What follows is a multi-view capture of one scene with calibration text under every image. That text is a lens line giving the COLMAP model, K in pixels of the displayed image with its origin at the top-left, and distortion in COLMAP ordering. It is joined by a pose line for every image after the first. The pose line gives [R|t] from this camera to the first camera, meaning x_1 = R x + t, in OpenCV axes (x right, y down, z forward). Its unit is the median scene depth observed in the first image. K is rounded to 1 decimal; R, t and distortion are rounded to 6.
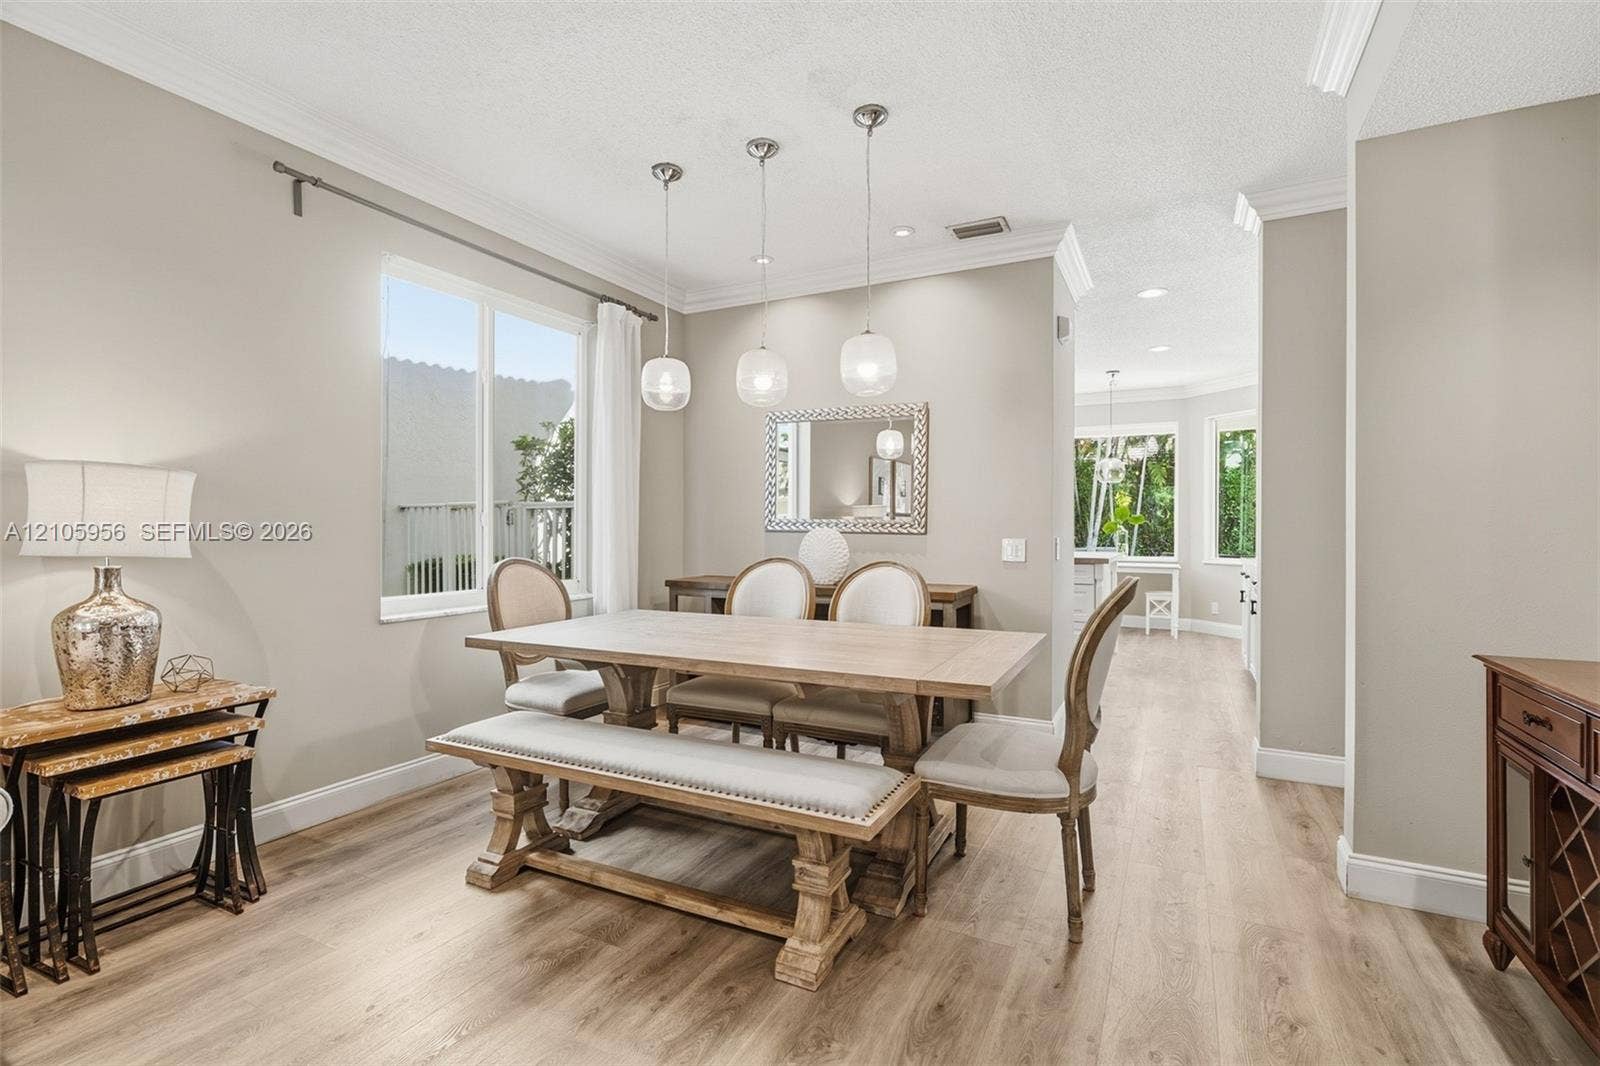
lens RADIAL K [[743.3, 0, 800.0], [0, 743.3, 533.0], [0, 0, 1]] dist [0.000477, -0.000099]
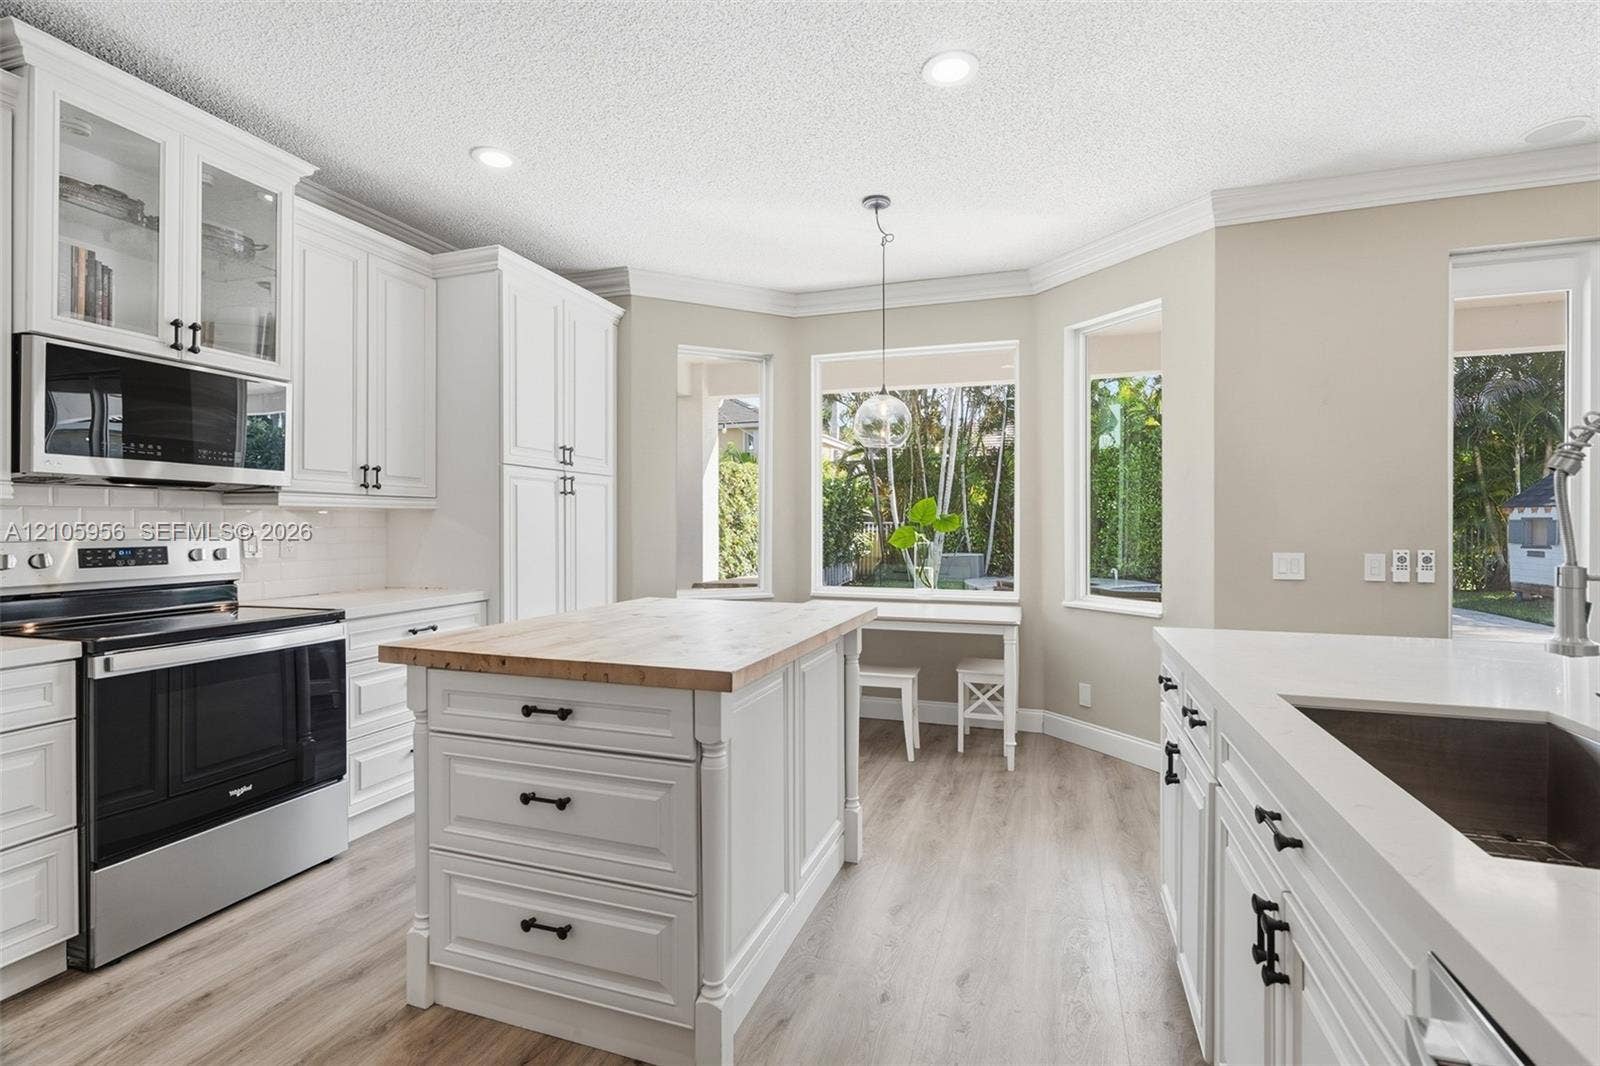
lens RADIAL K [[743.3, 0, 800.0], [0, 743.3, 533.0], [0, 0, 1]] dist [0.000477, -0.000099]
pose [[0.989896, -0.006892, 0.141625, 0.292262], [0.008412, 0.999913, -0.010137, -0.002475], [-0.141543, 0.011226, 0.989868, 0.521167]]
